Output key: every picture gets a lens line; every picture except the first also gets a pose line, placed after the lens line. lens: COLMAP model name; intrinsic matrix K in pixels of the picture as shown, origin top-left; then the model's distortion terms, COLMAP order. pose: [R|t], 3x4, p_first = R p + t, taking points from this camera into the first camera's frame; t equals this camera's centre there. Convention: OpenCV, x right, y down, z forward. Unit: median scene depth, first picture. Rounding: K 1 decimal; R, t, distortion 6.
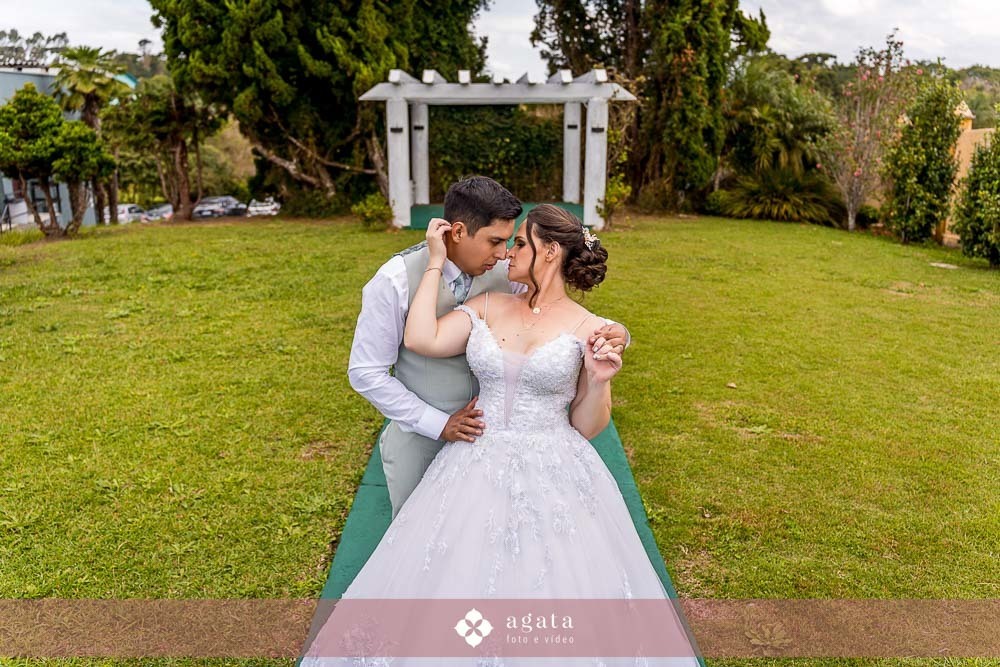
lens RADIAL K [[837.0, 0, 502.5], [0, 837.0, 312.9], [0, 0, 1]] dist [0.003892, -0.014656]
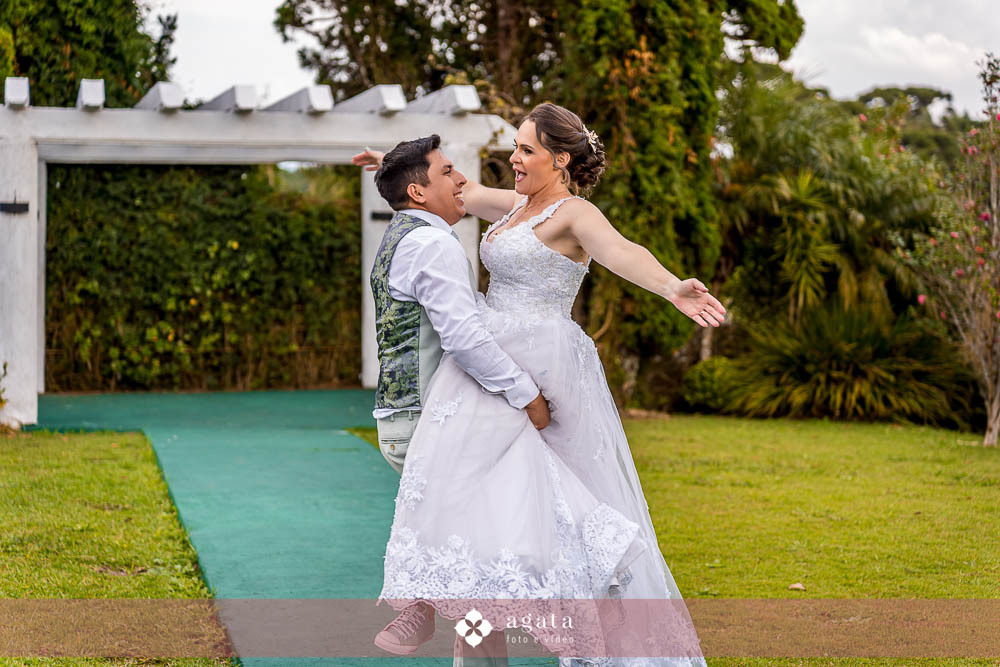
lens RADIAL K [[2336.3, 0, 500.0], [0, 2336.3, 333.5], [0, 0, 1]] dist [-0.027943, -0.159162]
pose [[0.984719, 0.001500, 0.174147, -0.074105], [0.031448, 0.981993, -0.186284, 0.073484], [-0.171291, 0.188914, 0.966939, -0.197560]]
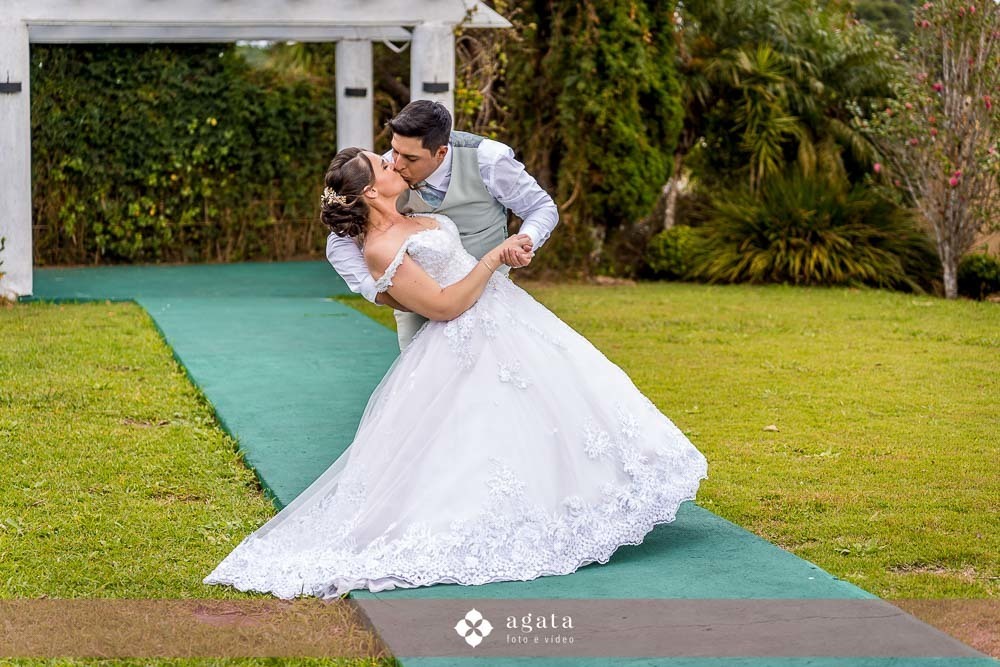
lens RADIAL K [[2336.3, 0, 500.0], [0, 2336.3, 333.5], [0, 0, 1]] dist [-0.027943, -0.159162]
pose [[0.980722, -0.018790, 0.194502, -0.094936], [0.045411, 0.990030, -0.133332, 0.085066], [-0.190057, 0.139594, 0.971798, -0.242399]]
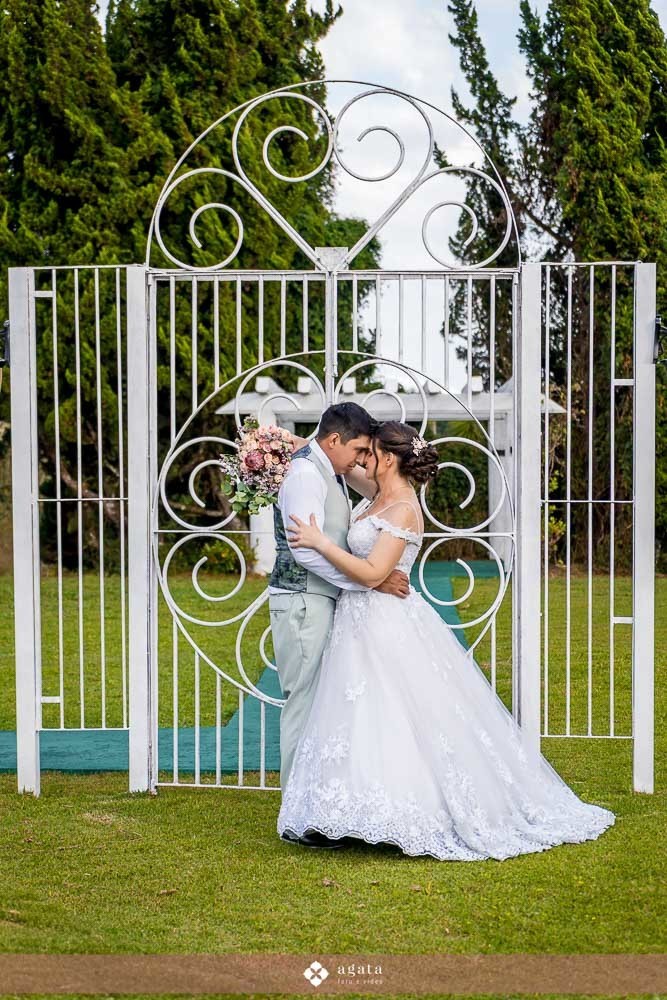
lens RADIAL K [[2045.1, 0, 333.5], [0, 2045.1, 500.0], [0, 0, 1]] dist [-0.015643, -0.036930]
pose [[0.999063, -0.000265, -0.043286, 0.019718], [-0.009041, 0.976648, -0.214654, 0.201637], [0.042332, 0.214844, 0.975731, -0.728609]]
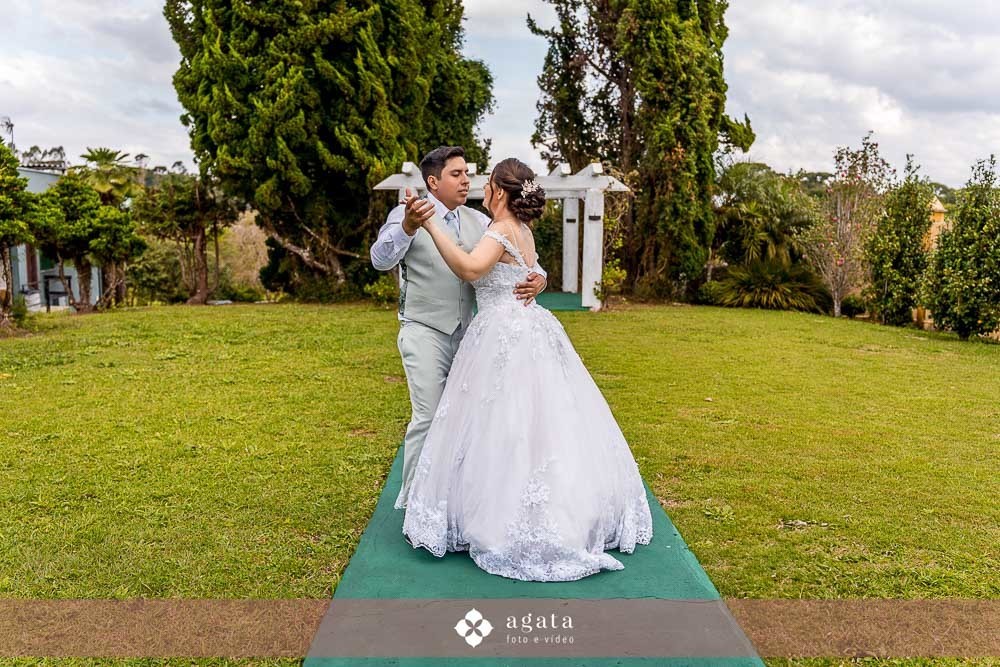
lens RADIAL K [[867.3, 0, 495.7], [0, 867.3, 326.7], [0, 0, 1]] dist [0.002870, -0.024436]
pose [[0.999956, 0.008744, -0.003536, -0.006813], [-0.009110, 0.992510, -0.121823, 0.047879], [0.002444, 0.121850, 0.992546, -0.075312]]
